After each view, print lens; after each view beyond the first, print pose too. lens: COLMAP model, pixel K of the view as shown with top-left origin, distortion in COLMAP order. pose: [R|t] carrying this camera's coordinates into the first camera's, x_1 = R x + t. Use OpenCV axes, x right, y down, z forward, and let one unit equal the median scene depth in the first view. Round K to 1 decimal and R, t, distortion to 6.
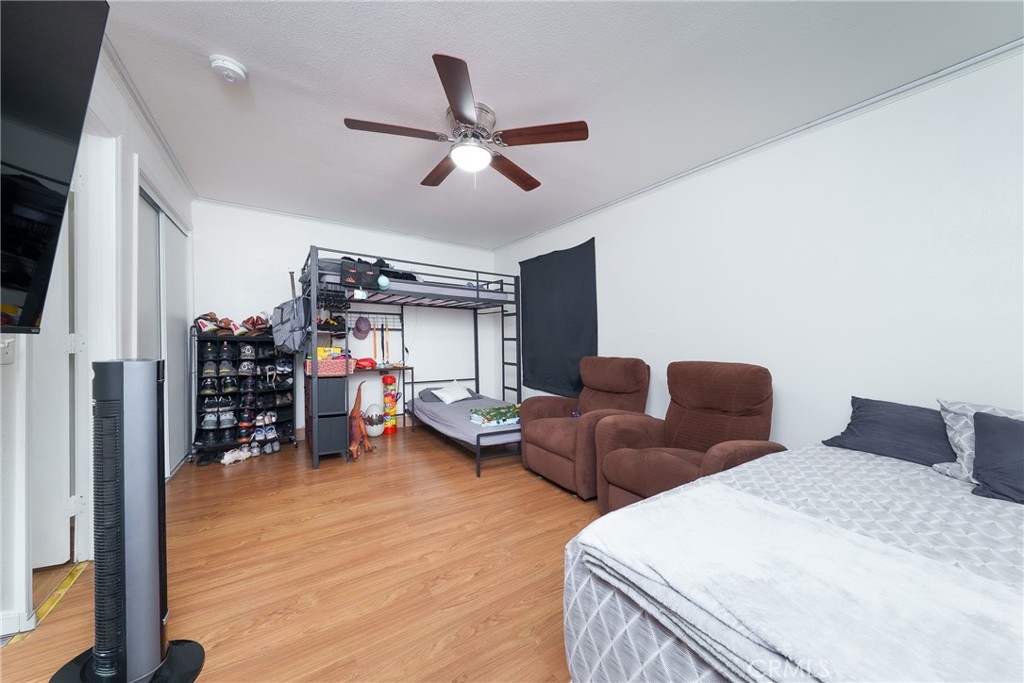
lens RADIAL K [[353.9, 0, 510.2], [0, 353.9, 342.7], [0, 0, 1]] dist [-0.003003, 0.000653]
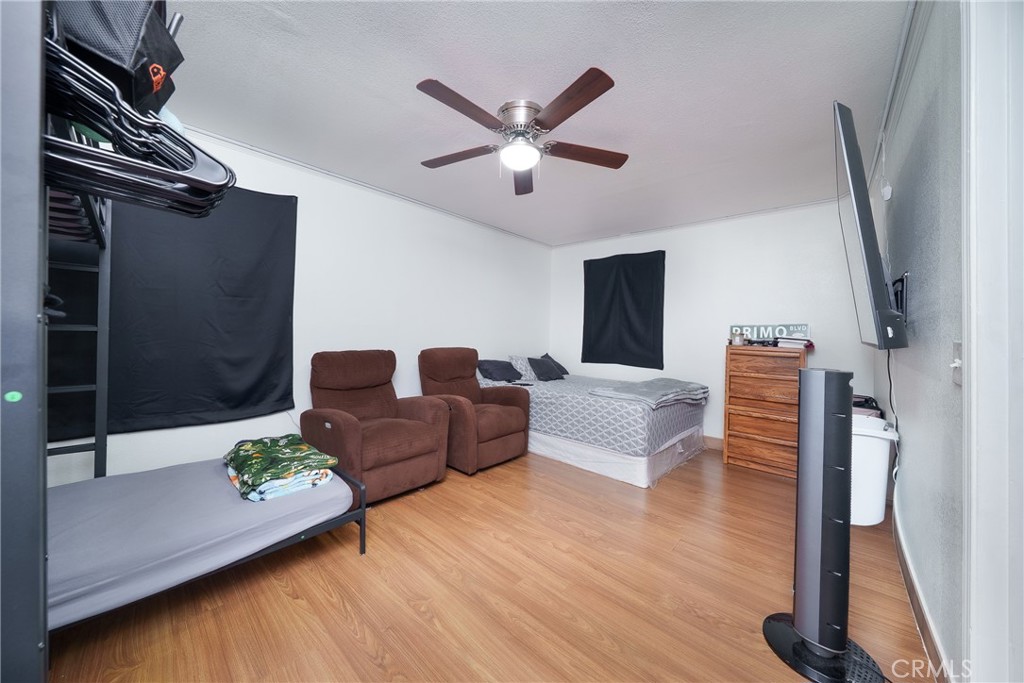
lens RADIAL K [[353.9, 0, 508.0], [0, 353.9, 333.2], [0, 0, 1]] dist [-0.003003, 0.000653]
pose [[-0.233542, -0.013369, 0.972255, -1.077033], [-0.016275, 0.999819, 0.009839, -0.037198], [-0.972211, -0.013525, -0.233717, 1.266558]]
